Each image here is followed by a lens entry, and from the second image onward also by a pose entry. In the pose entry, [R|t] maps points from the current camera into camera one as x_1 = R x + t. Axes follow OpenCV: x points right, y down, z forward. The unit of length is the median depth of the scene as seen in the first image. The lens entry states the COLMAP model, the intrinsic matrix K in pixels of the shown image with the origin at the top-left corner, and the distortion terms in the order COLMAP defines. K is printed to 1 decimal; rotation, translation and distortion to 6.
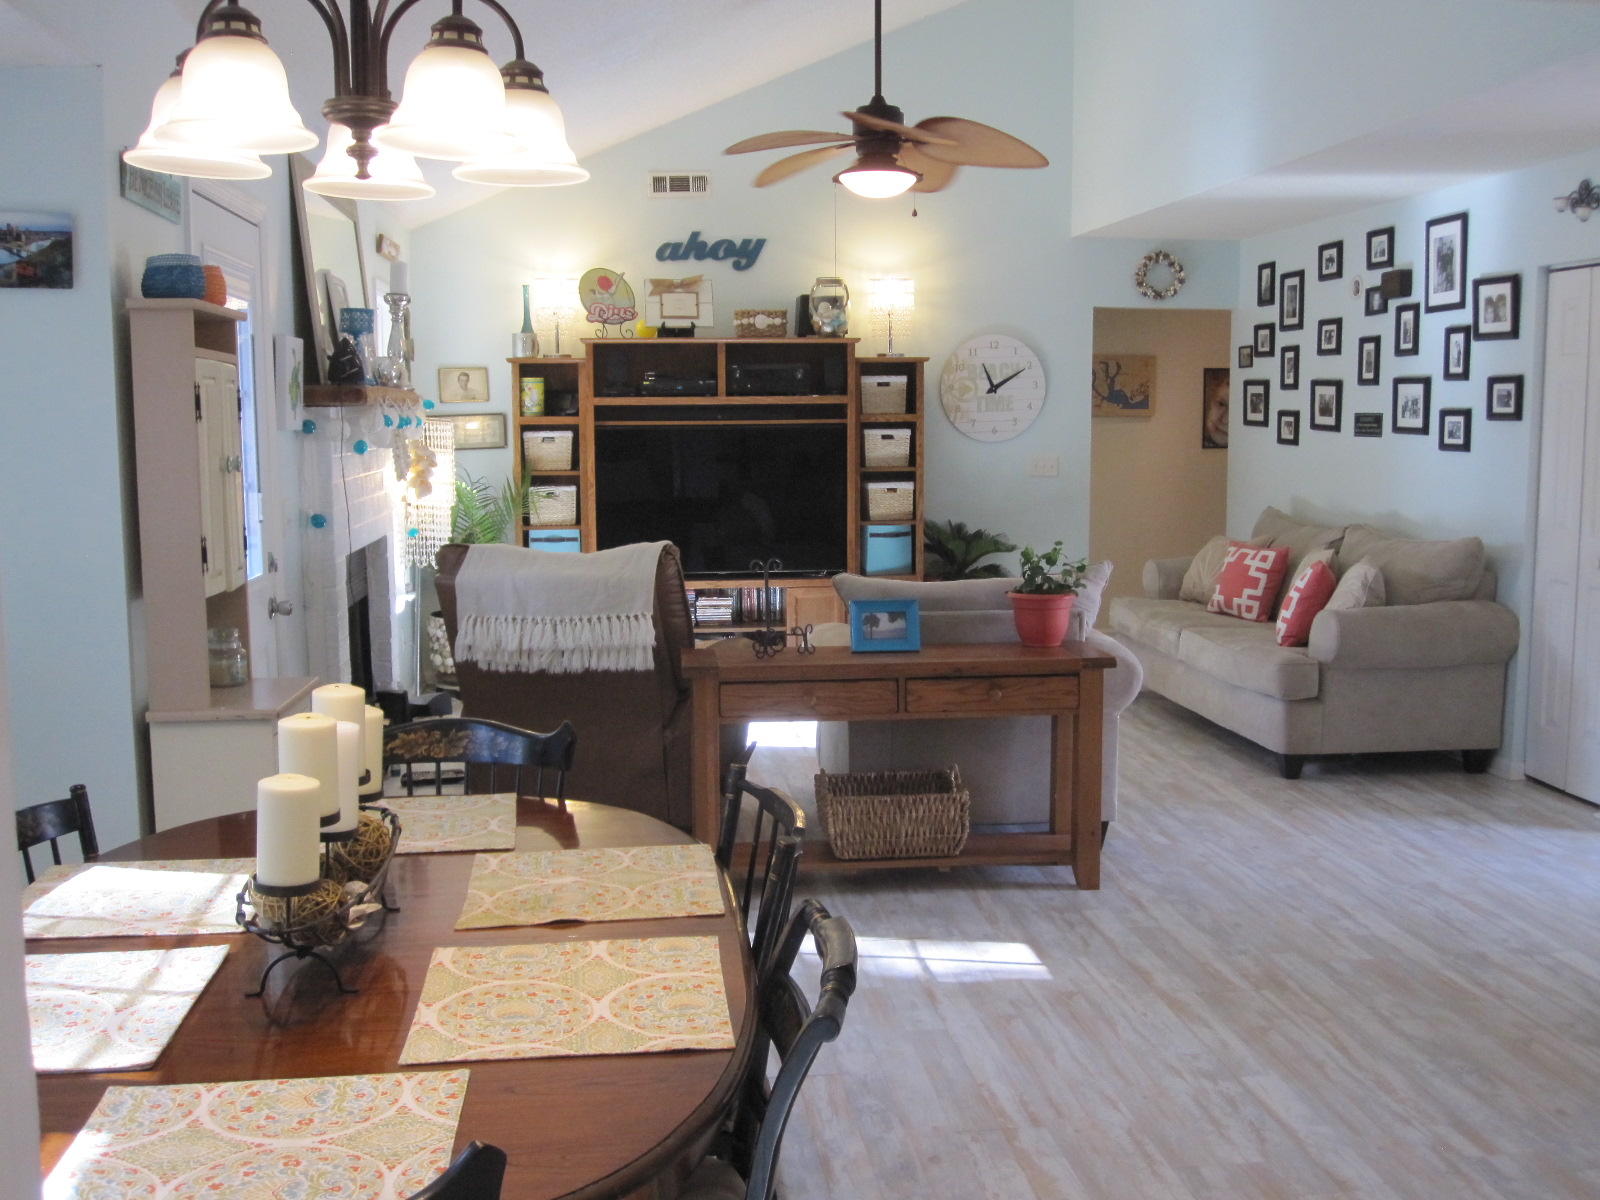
lens RADIAL K [[1584.6, 0, 796.0], [0, 1584.6, 602.0], [0, 0, 1]] dist [-0.065958, 0.000000]
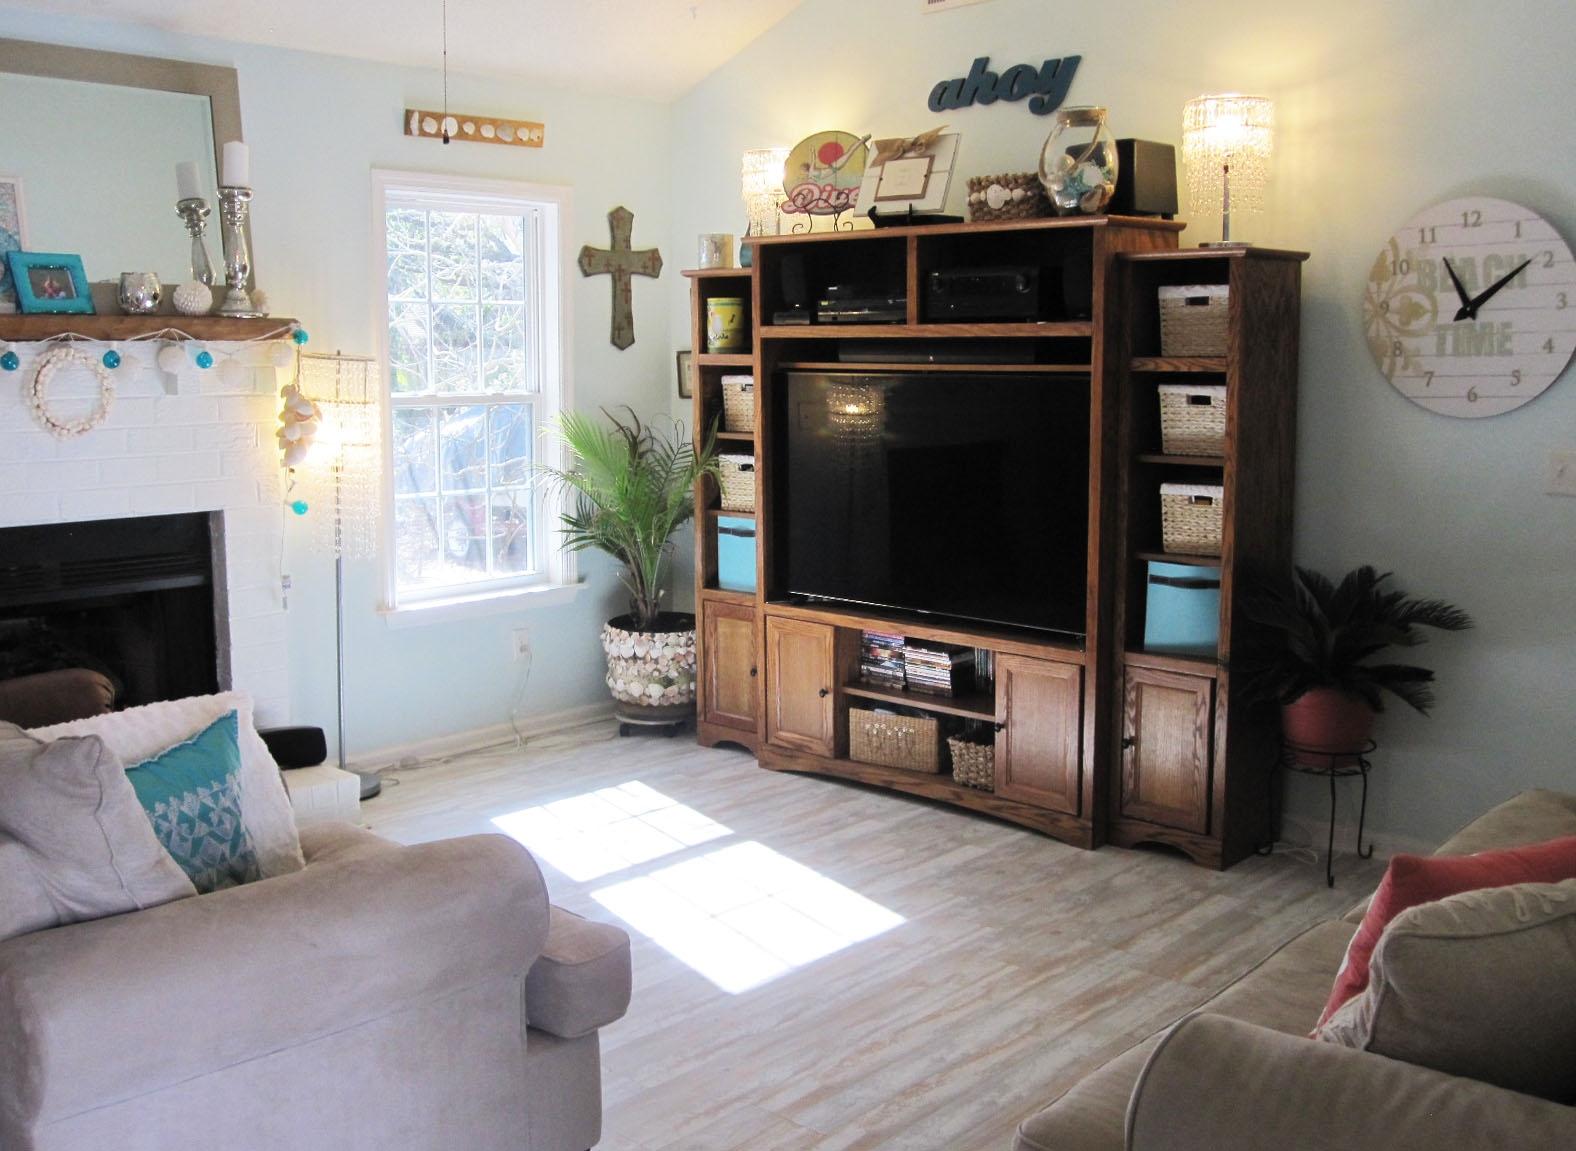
lens RADIAL K [[1560.8, 0, 824.5], [0, 1560.8, 577.3], [0, 0, 1]] dist [-0.065958, 0.000000]
pose [[0.655071, 0.114761, -0.746802, 0.385815], [-0.098238, 0.992944, 0.066414, -0.069562], [0.749154, 0.029858, 0.661722, 0.579477]]
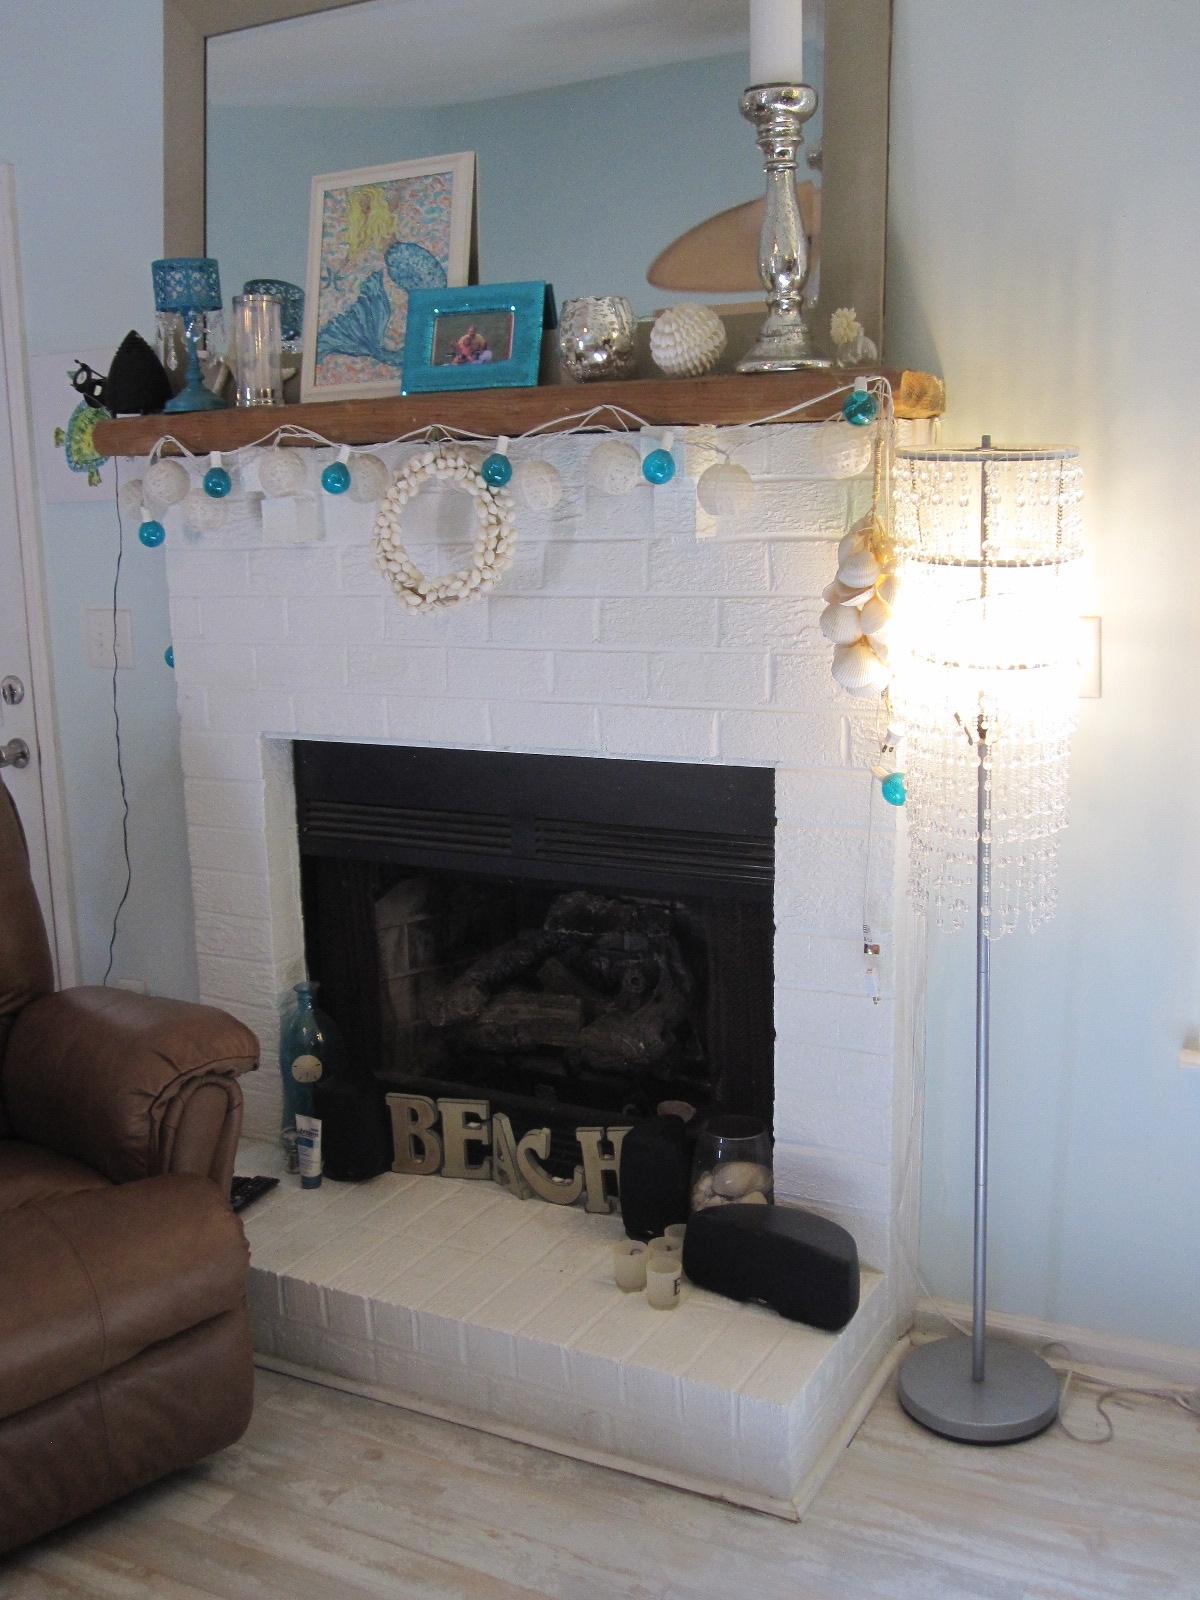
lens RADIAL K [[1584.6, 0, 582.8], [0, 1584.6, 798.1], [0, 0, 1]] dist [-0.065958, 0.000000]
pose [[-0.584355, 0.181348, -0.790975, 0.051480], [-0.063861, 0.961411, 0.267603, -0.106603], [0.808981, 0.206887, -0.550225, 0.937667]]
